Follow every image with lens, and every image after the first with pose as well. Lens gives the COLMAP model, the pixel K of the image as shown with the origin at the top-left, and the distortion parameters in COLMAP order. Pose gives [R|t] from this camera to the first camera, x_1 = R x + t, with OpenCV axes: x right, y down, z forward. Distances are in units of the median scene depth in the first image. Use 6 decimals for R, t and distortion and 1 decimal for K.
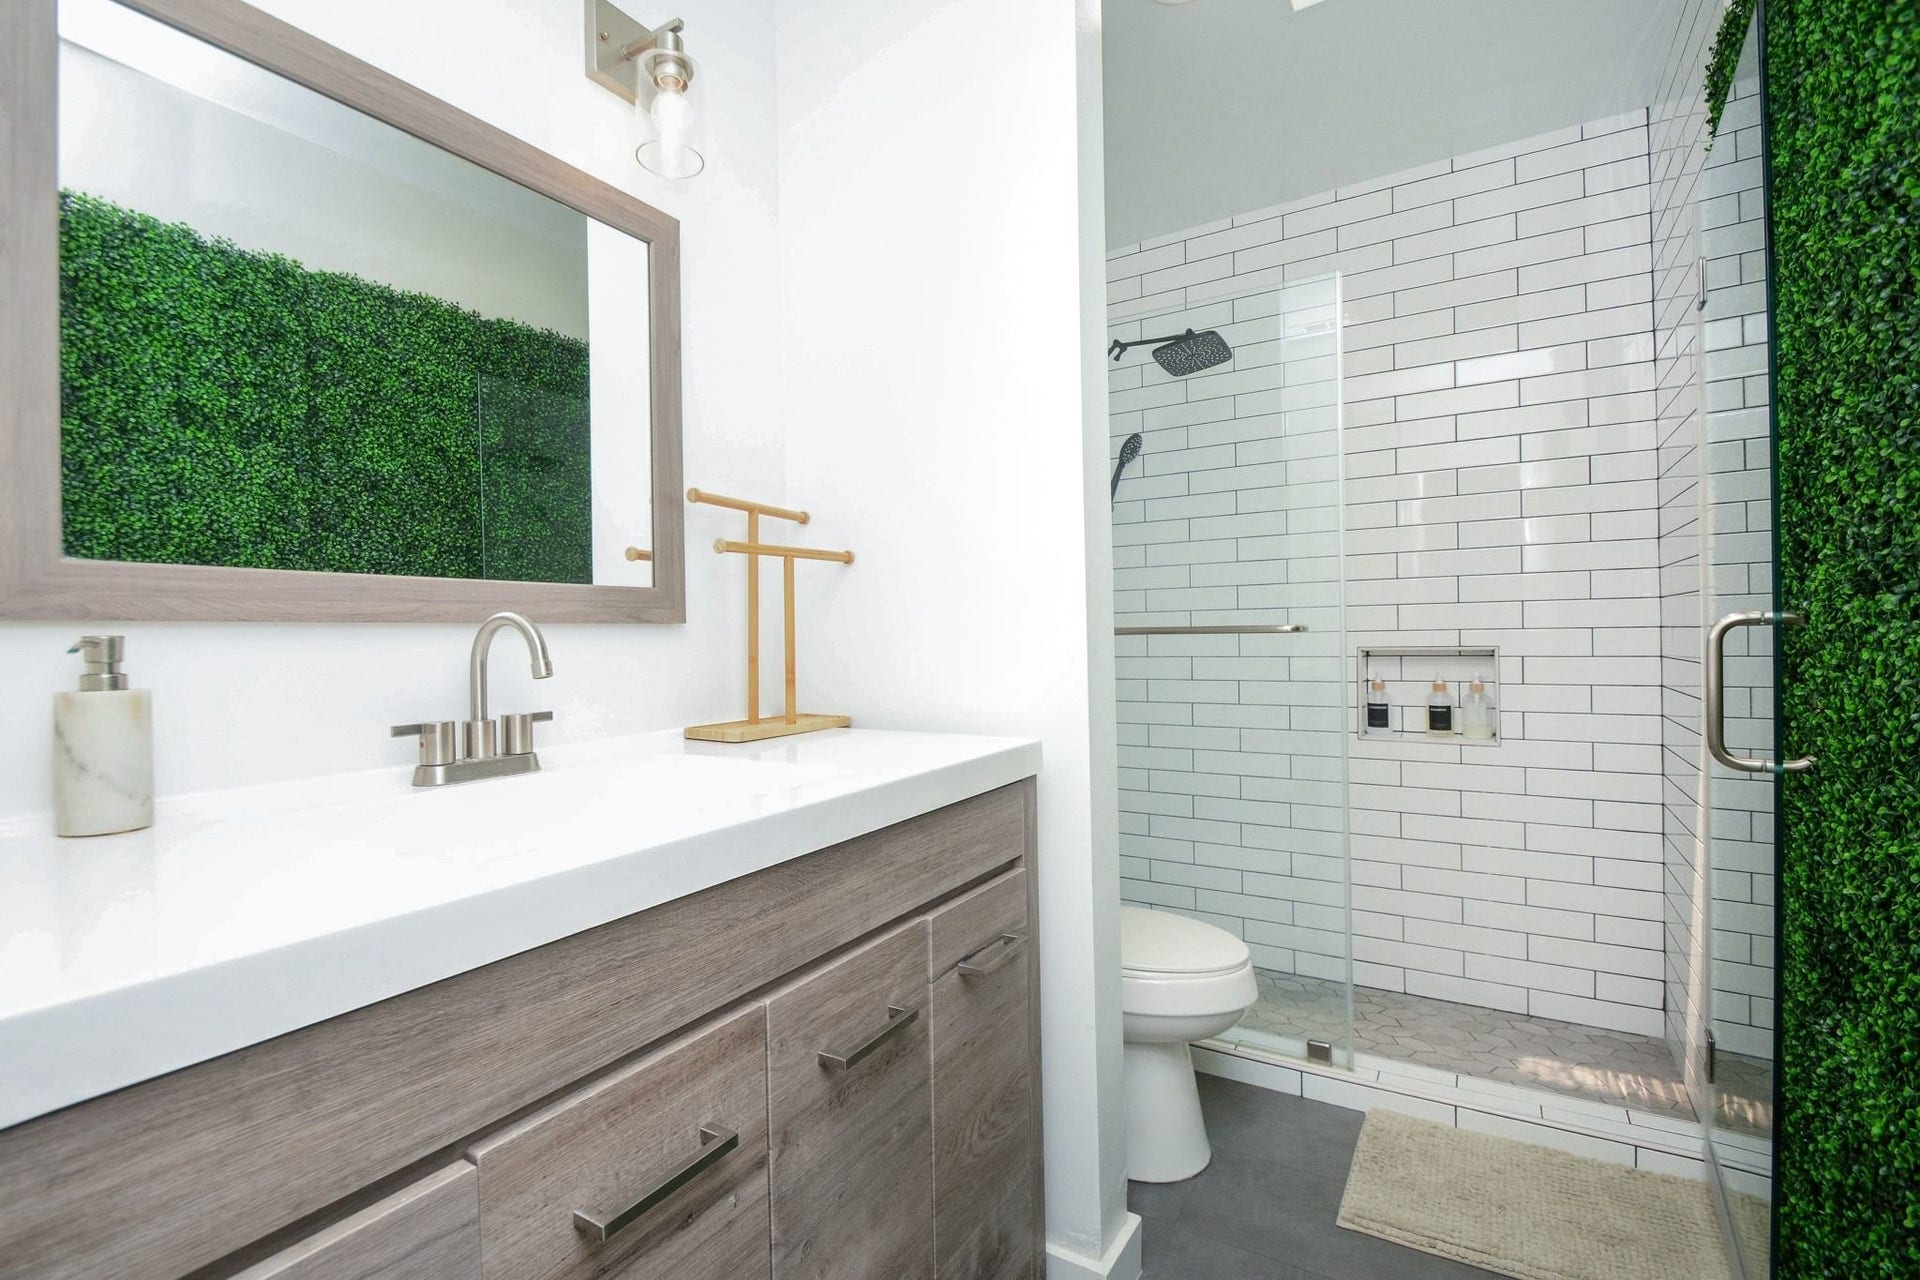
lens RADIAL K [[860.9, 0, 961.0], [0, 860.9, 639.3], [0, 0, 1]] dist [0.000881, -0.000185]
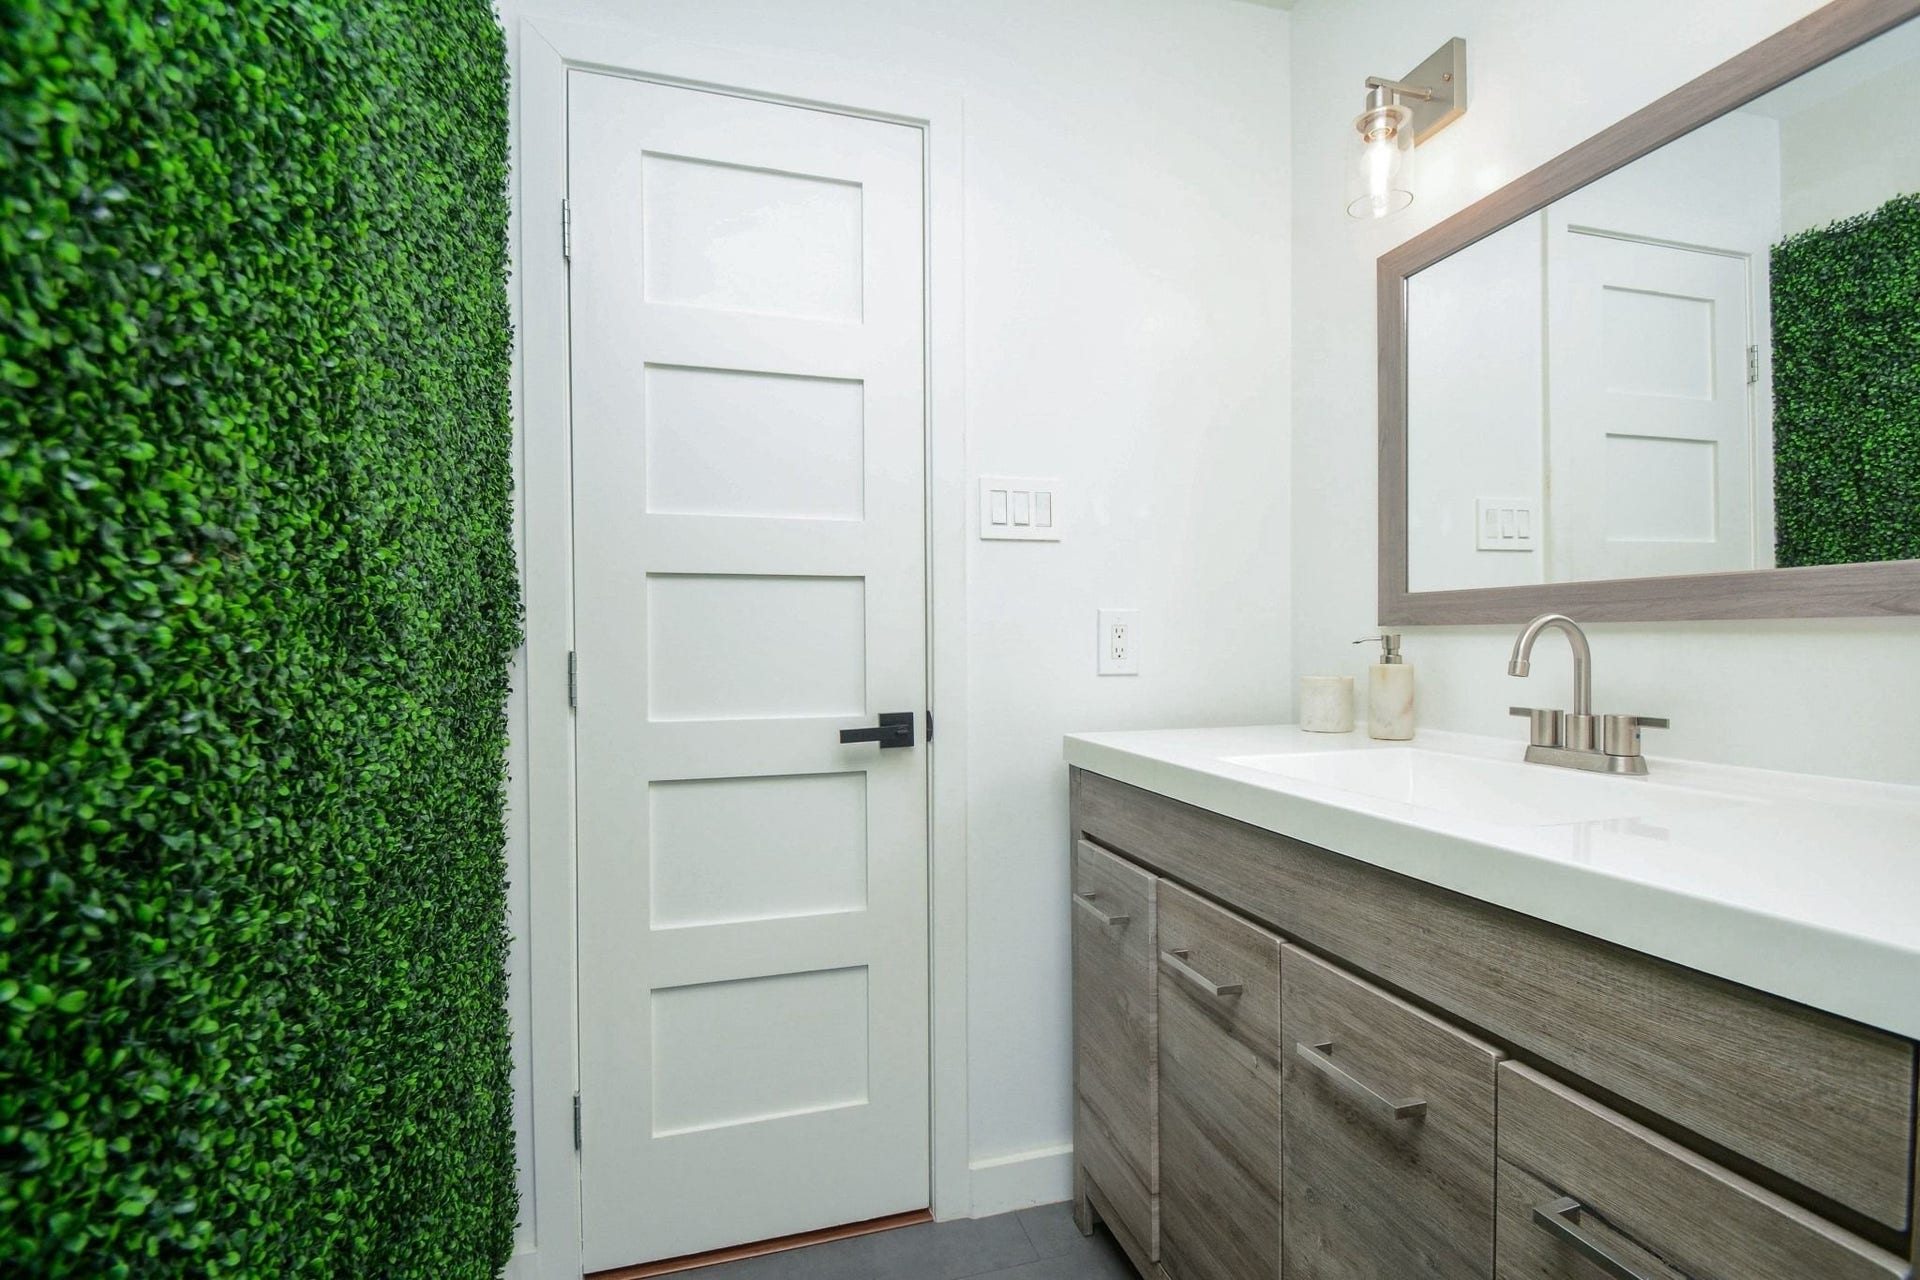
lens RADIAL K [[860.9, 0, 959.9], [0, 860.9, 639.1], [0, 0, 1]] dist [0.000881, -0.000185]
pose [[-0.680675, 0.022169, -0.732250, 0.899431], [0.018387, 0.999744, 0.013175, -0.033430], [0.732355, -0.004496, -0.680908, 1.386696]]
